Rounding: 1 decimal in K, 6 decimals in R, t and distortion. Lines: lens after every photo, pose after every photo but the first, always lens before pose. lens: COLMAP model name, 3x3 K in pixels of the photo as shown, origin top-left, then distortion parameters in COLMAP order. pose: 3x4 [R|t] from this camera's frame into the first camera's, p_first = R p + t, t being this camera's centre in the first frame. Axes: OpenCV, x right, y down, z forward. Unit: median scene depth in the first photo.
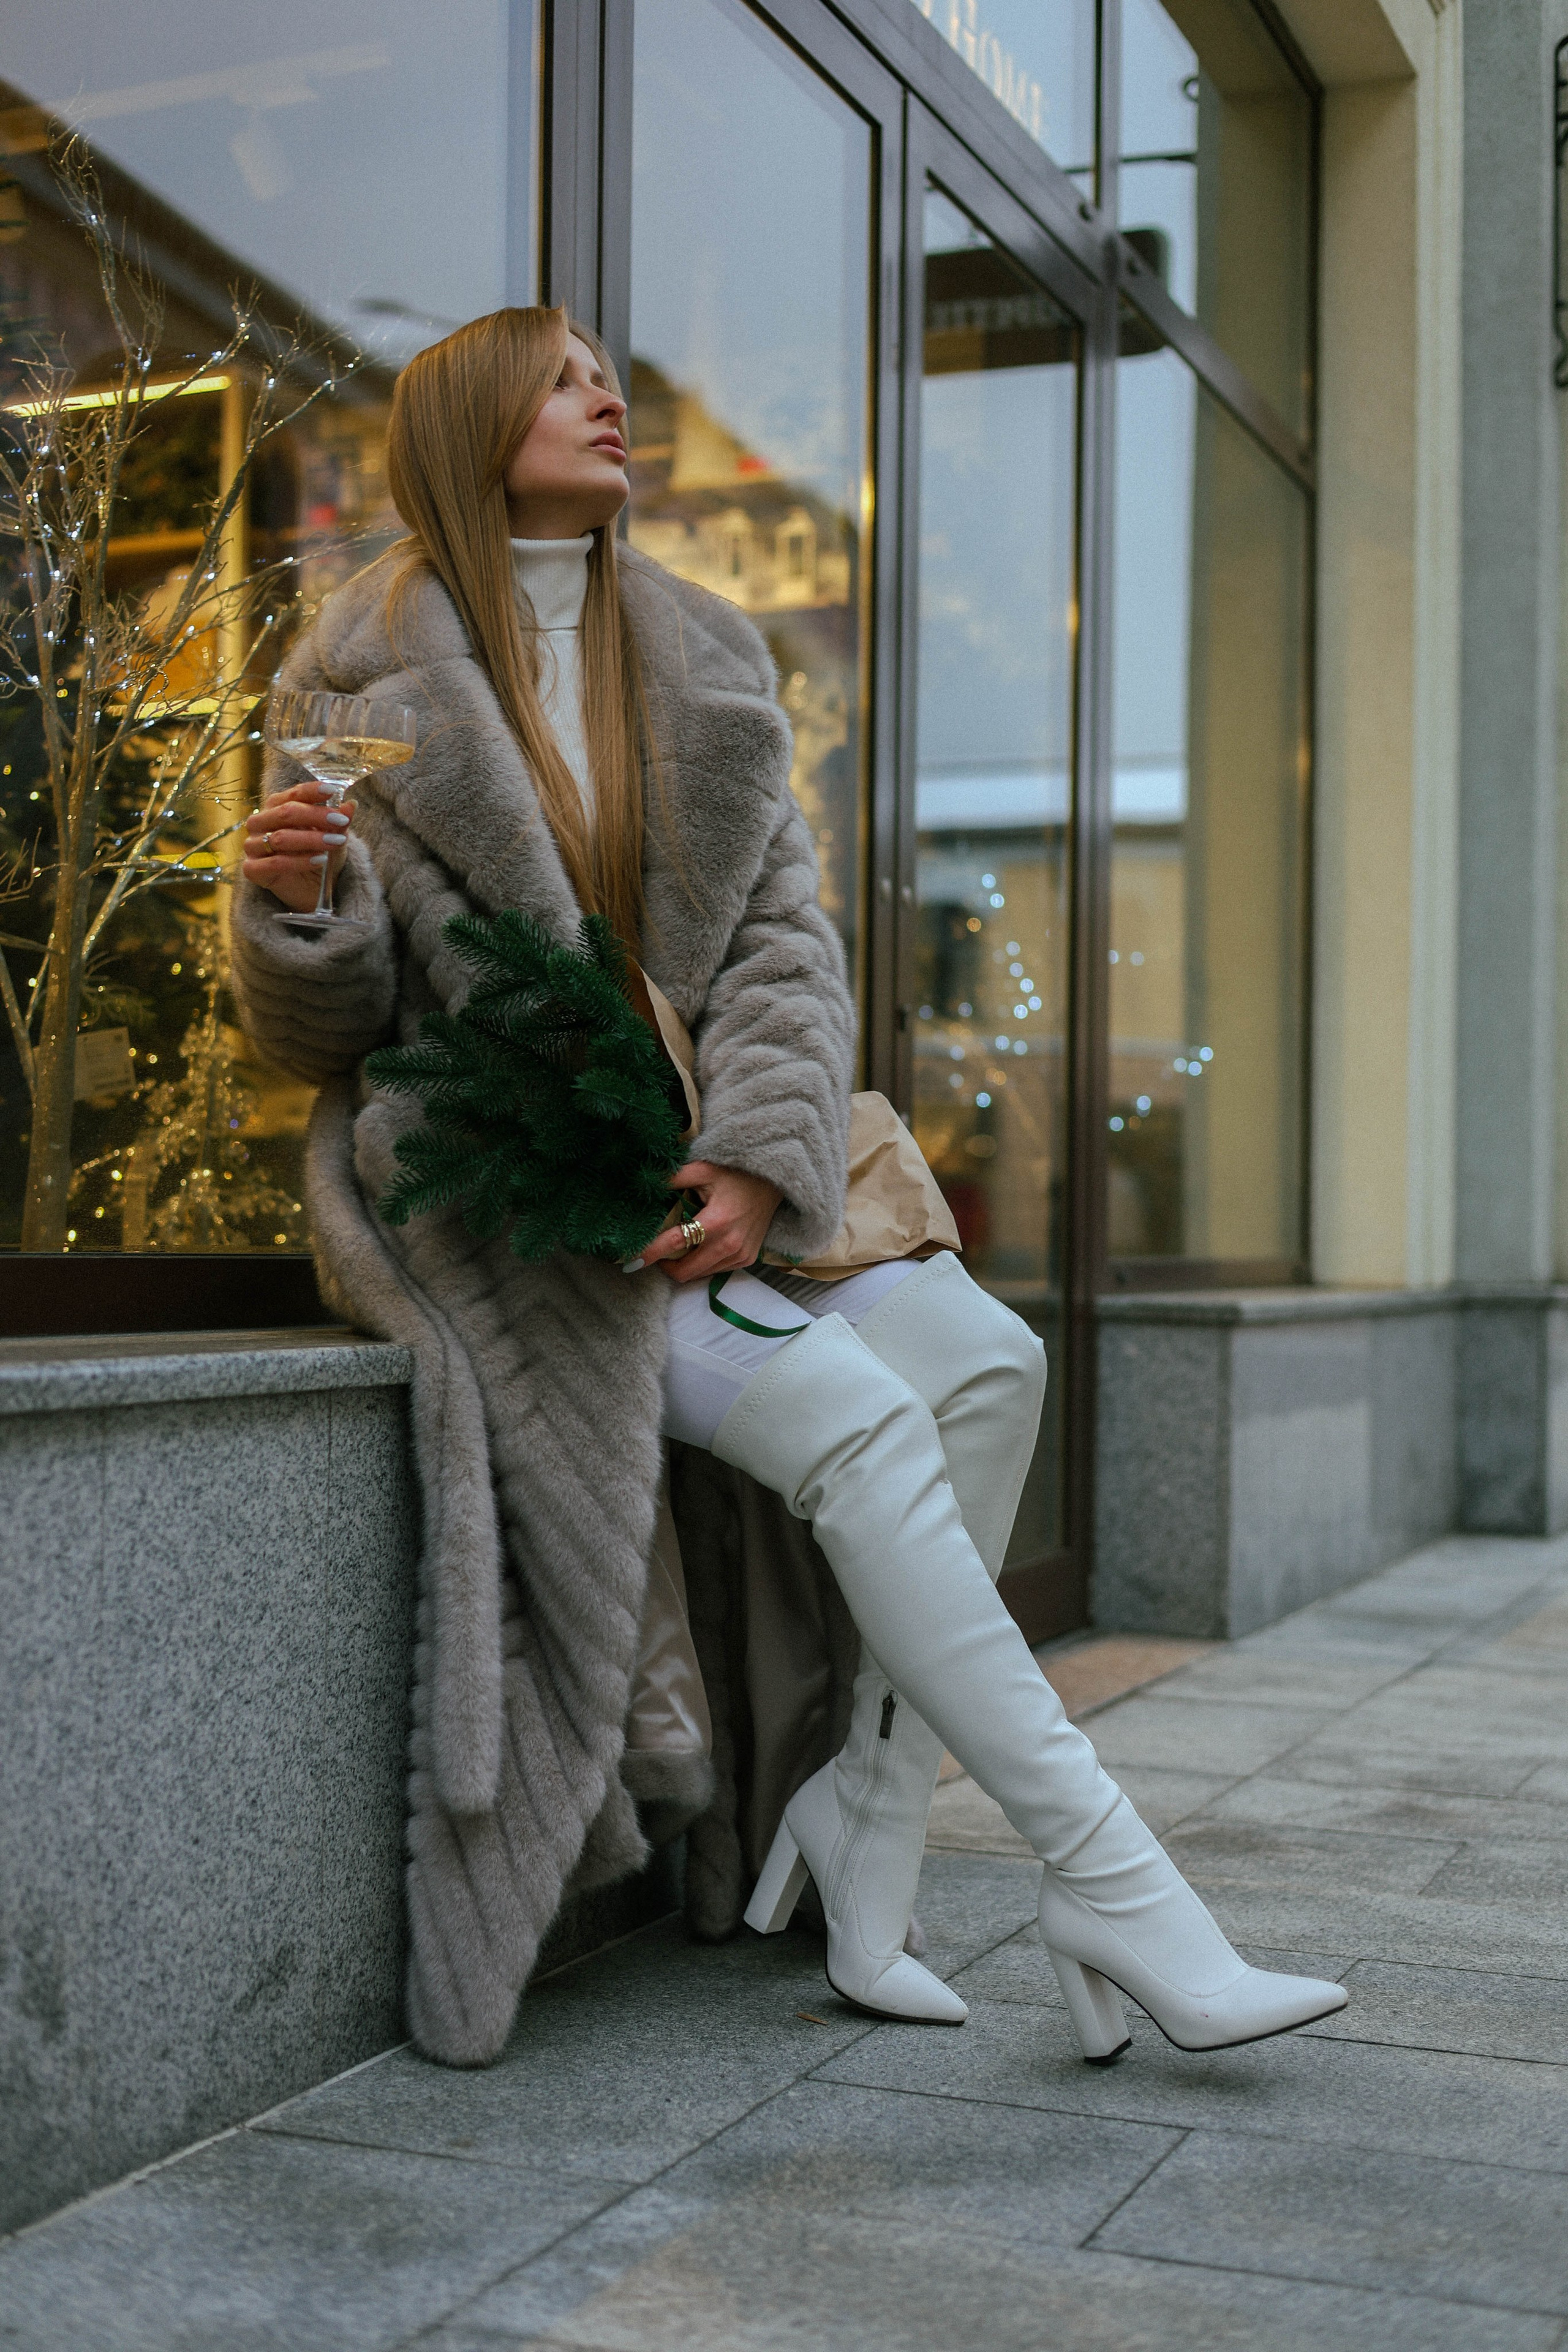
lens RADIAL K [[3235.5, 0, 786.6], [0, 3235.5, 1162.2], [0, 0, 1]] dist [0.043296, 0.000000]
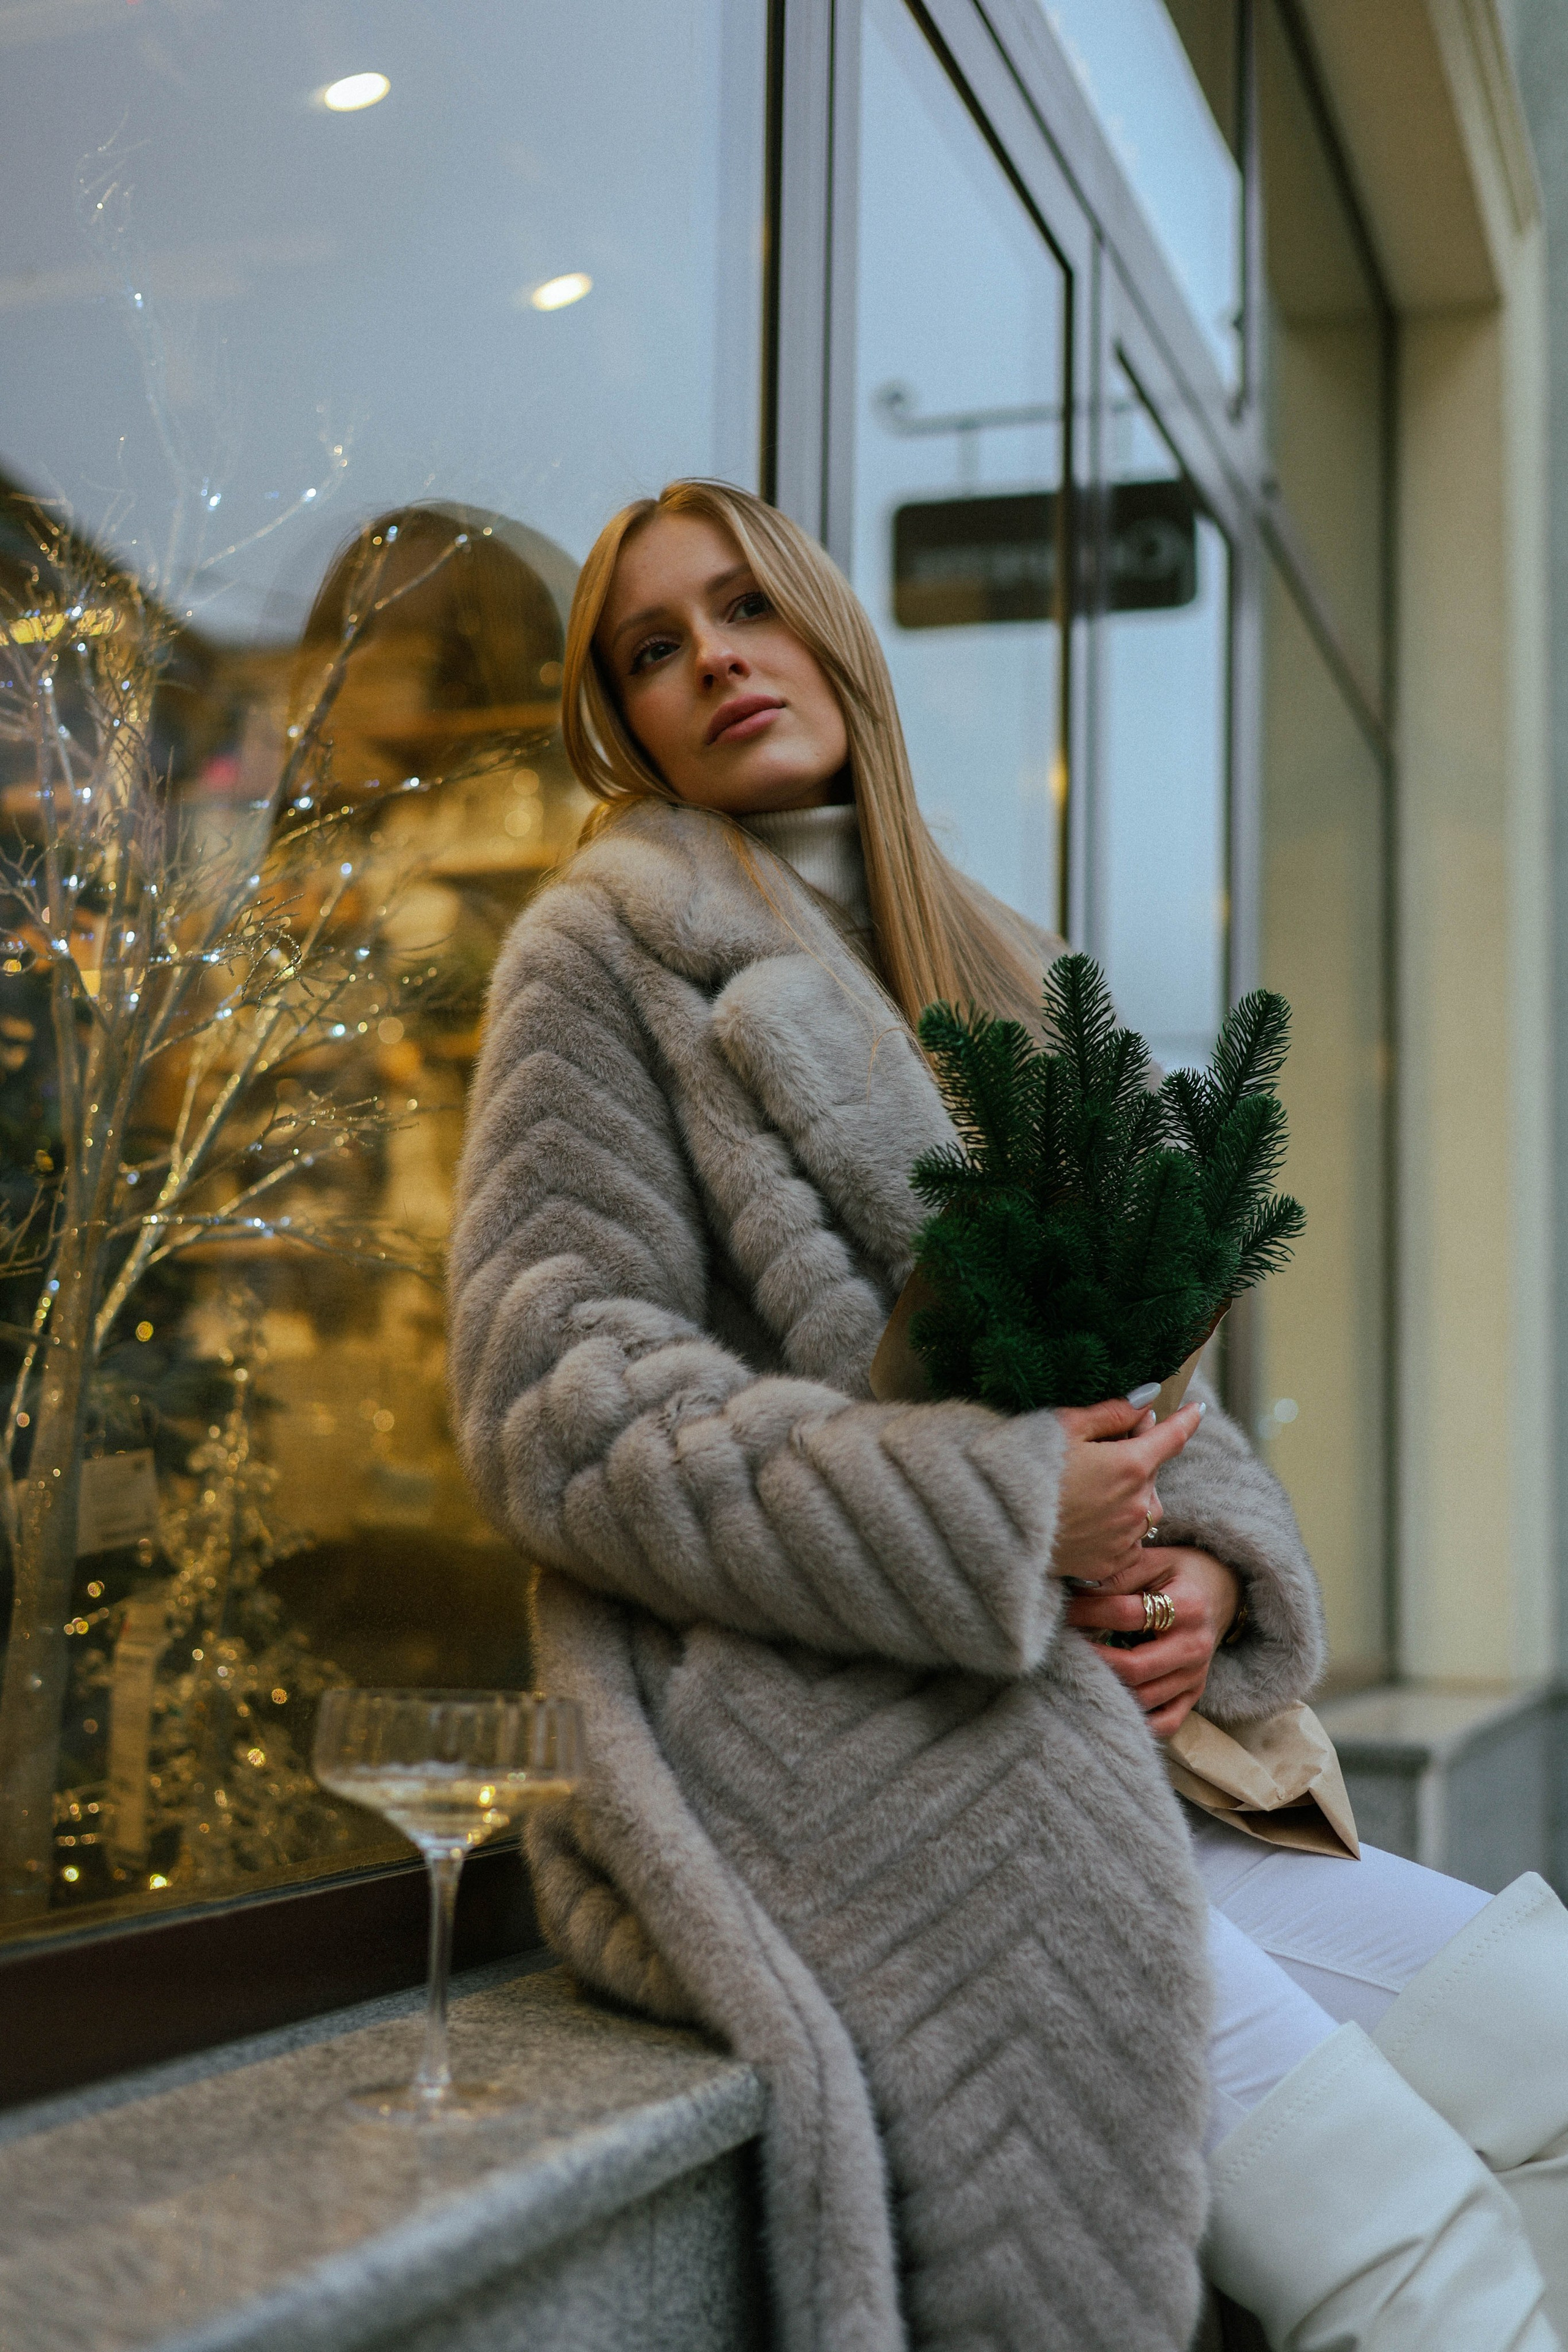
lens RADIAL K [[3235.5, 0, 777.5], [0, 3235.5, 1190.7], [0, 0, 1]] dist [0.043296, 0.000000]
pose [[0.997519, 0.012327, 0.069314, -0.114781], [-0.006746, 0.996758, -0.080178, -0.040433], [-0.070078, 0.079511, 0.994368, 0.290549]]
